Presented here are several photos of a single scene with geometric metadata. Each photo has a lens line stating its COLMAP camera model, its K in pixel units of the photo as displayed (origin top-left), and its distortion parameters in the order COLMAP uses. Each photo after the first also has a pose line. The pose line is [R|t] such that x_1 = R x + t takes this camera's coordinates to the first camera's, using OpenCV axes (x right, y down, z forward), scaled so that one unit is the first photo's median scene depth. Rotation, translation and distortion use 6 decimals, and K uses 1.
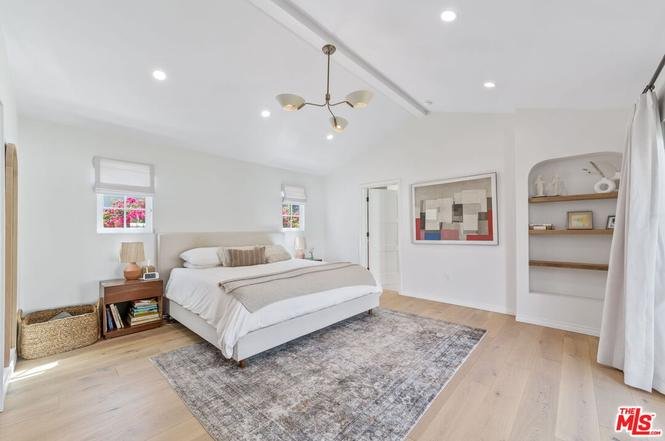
lens RADIAL K [[259.3, 0, 333.8], [0, 259.3, 230.7], [0, 0, 1]] dist [-0.001440, 0.000928]
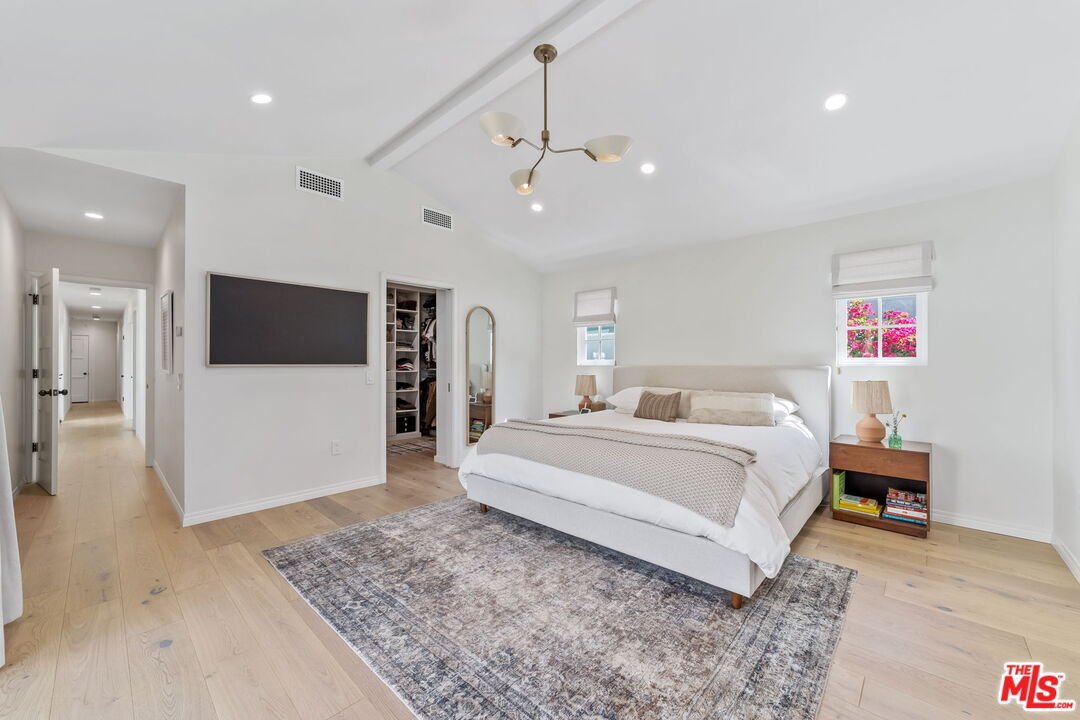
lens RADIAL K [[421.1, 0, 539.8], [0, 421.1, 362.1], [0, 0, 1]] dist [-0.001440, 0.000928]
pose [[-0.007540, -0.000617, -0.999971, 0.977389], [0.000324, 1.000000, -0.000620, -0.001480], [0.999972, -0.000329, -0.007540, 1.044463]]
